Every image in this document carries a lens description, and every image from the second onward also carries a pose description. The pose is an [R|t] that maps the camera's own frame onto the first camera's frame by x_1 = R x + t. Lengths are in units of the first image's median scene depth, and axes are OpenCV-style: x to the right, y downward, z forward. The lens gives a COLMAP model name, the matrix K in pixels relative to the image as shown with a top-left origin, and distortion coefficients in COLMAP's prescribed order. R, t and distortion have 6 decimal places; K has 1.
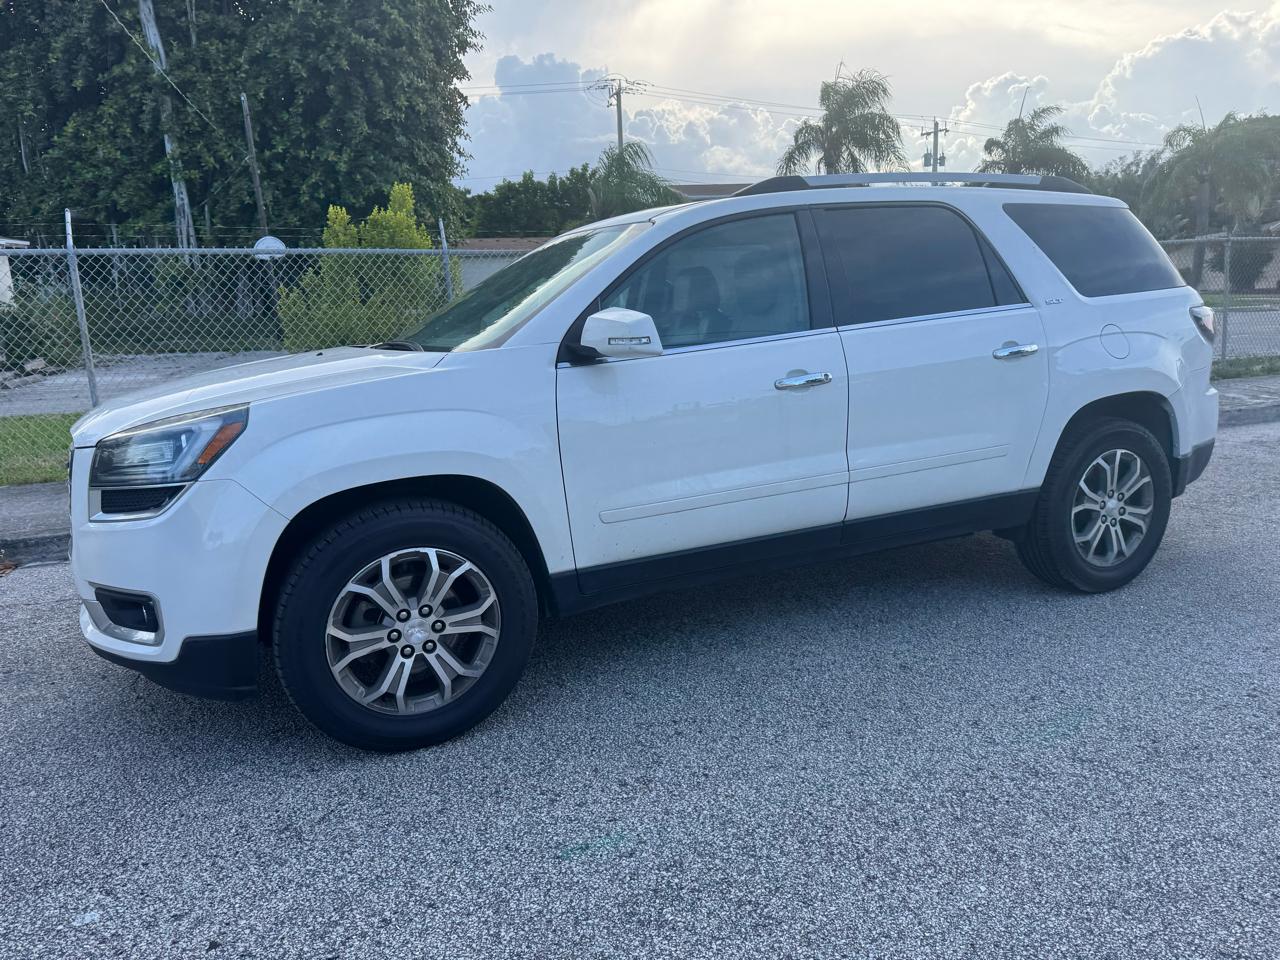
lens RADIAL K [[899.4, 0, 640.3], [0, 899.4, 481.1], [0, 0, 1]] dist [0.021625, -0.027273]
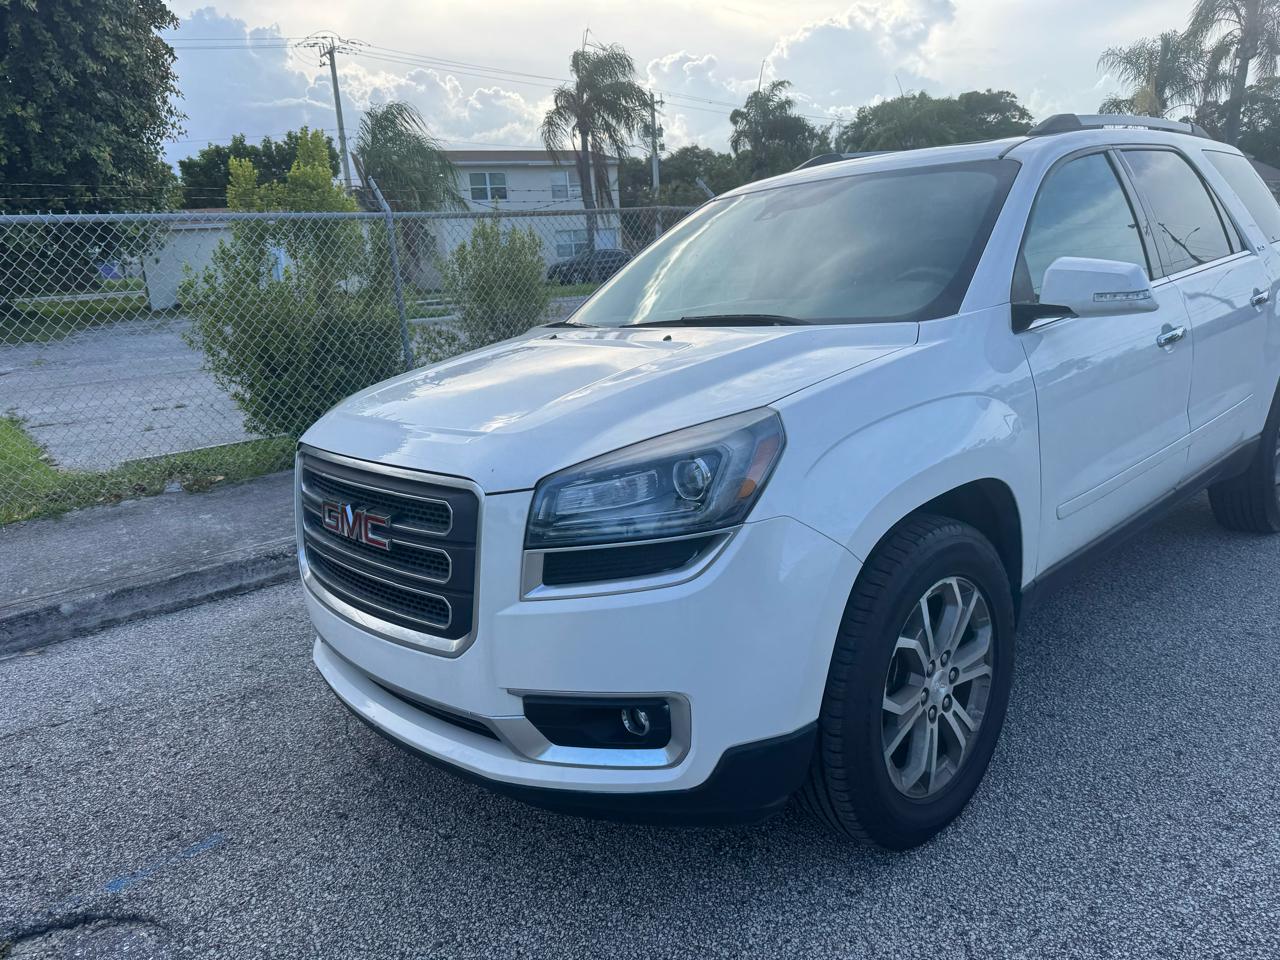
lens RADIAL K [[899.2, 0, 624.4], [0, 899.2, 472.1], [0, 0, 1]] dist [0.018244, -0.025324]
pose [[0.952829, -0.093800, 0.288649, -0.489512], [0.087920, 0.995571, 0.033299, -0.045030], [-0.290494, -0.006350, 0.956856, 0.236815]]
